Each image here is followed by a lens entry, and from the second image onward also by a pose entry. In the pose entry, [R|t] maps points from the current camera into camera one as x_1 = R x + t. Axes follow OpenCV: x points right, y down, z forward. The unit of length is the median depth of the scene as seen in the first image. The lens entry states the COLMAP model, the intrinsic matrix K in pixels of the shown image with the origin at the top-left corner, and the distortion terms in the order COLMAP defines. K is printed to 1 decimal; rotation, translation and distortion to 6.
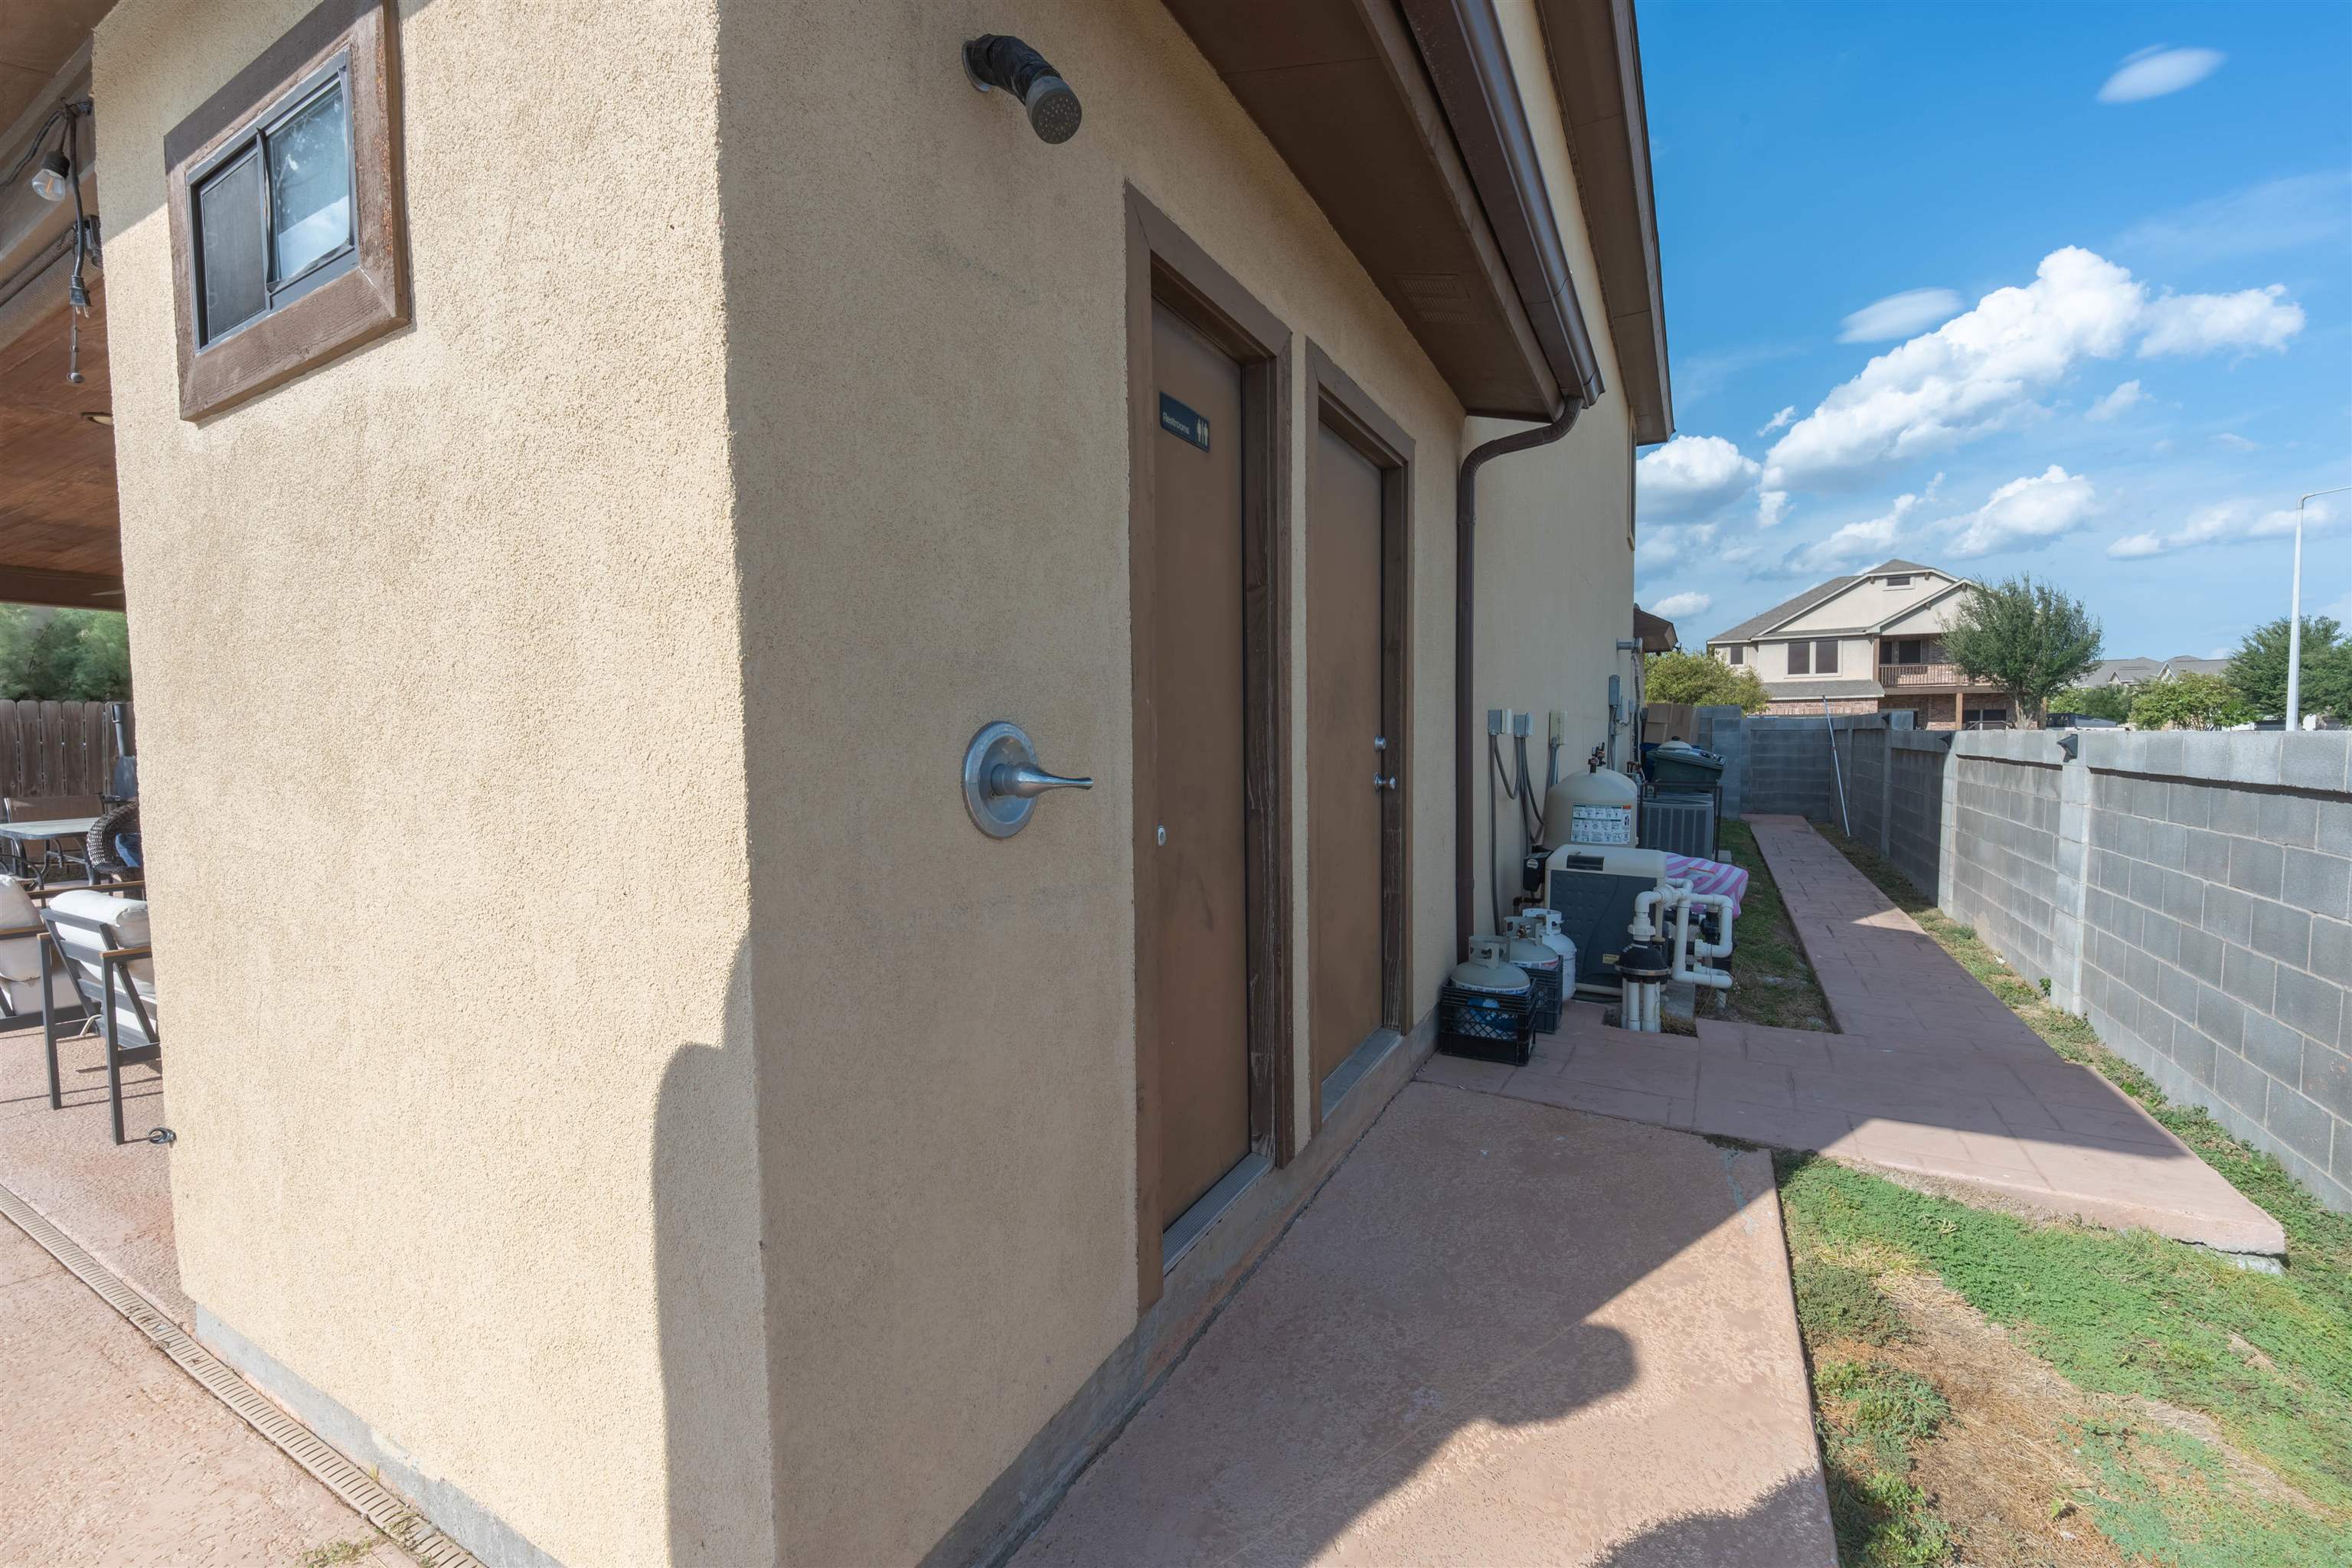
lens RADIAL K [[969.3, 0, 1163.6], [0, 969.3, 789.8], [0, 0, 1]] dist [-0.000582, -0.002854]
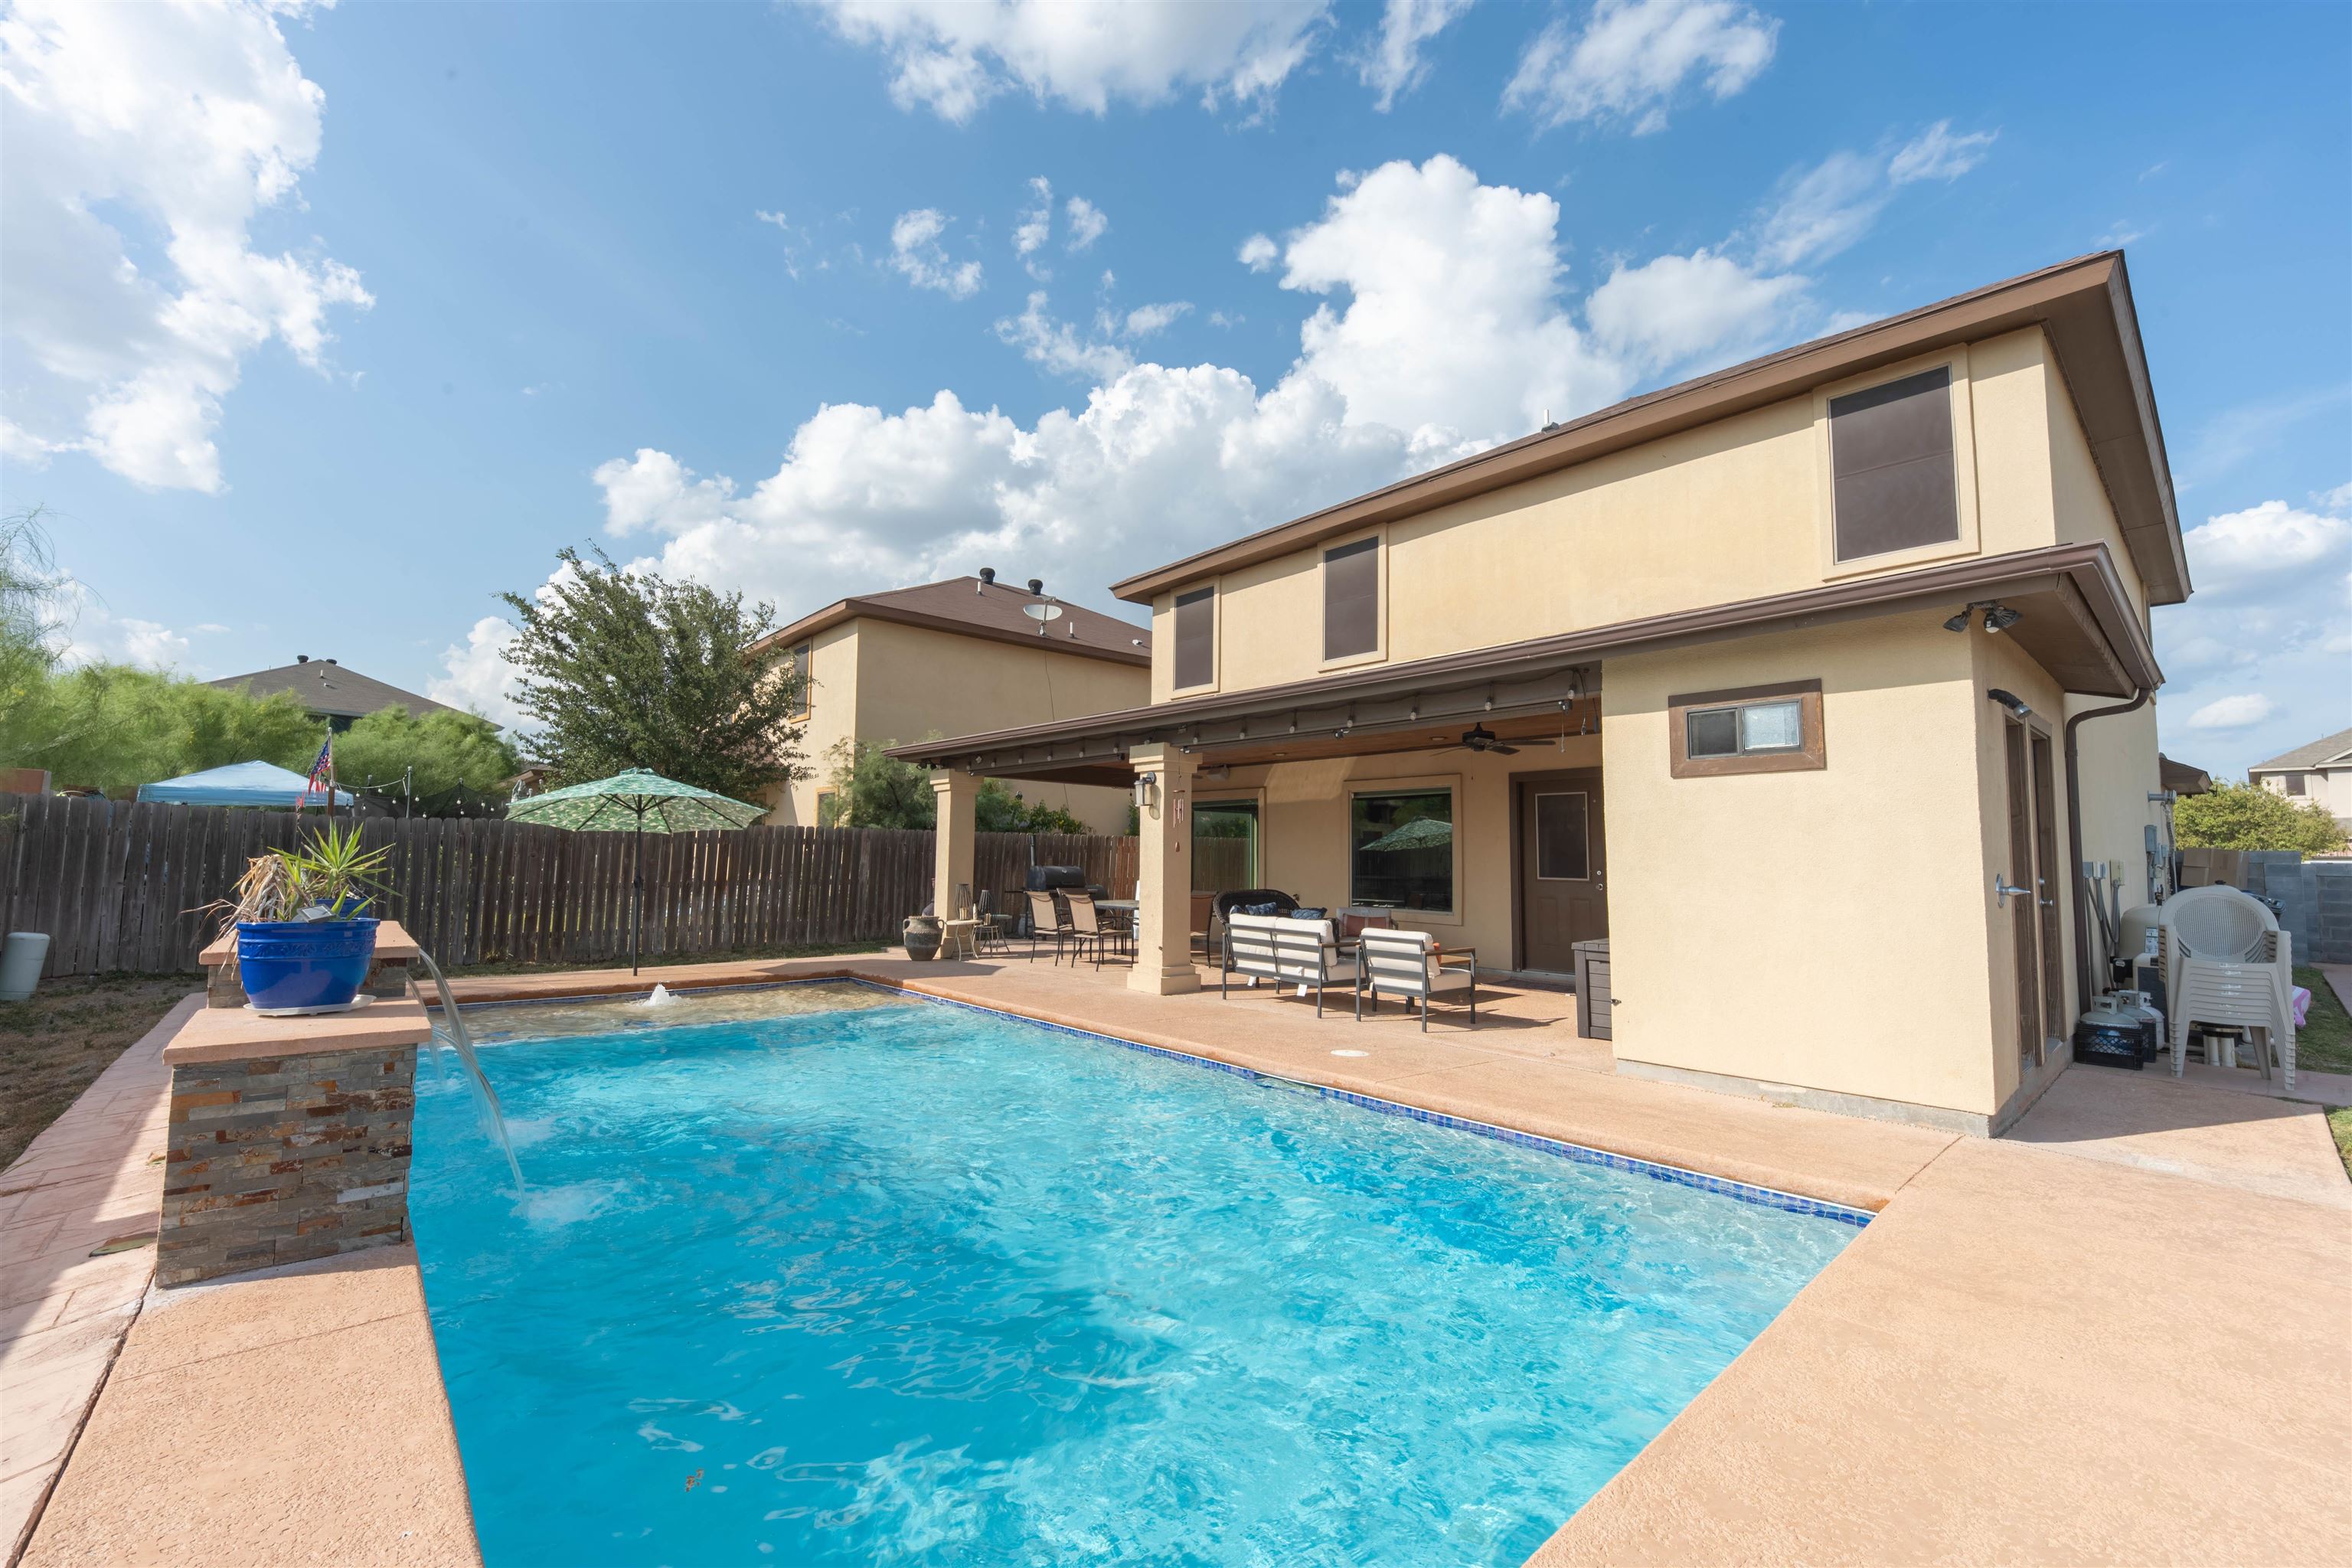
lens RADIAL K [[969.3, 0, 1190.8], [0, 969.3, 790.4], [0, 0, 1]] dist [-0.000582, -0.002854]
pose [[0.947750, -0.001323, -0.319012, -0.209949], [-0.039235, 0.991916, -0.120676, 0.019525], [0.316593, 0.126887, 0.940036, -0.374415]]
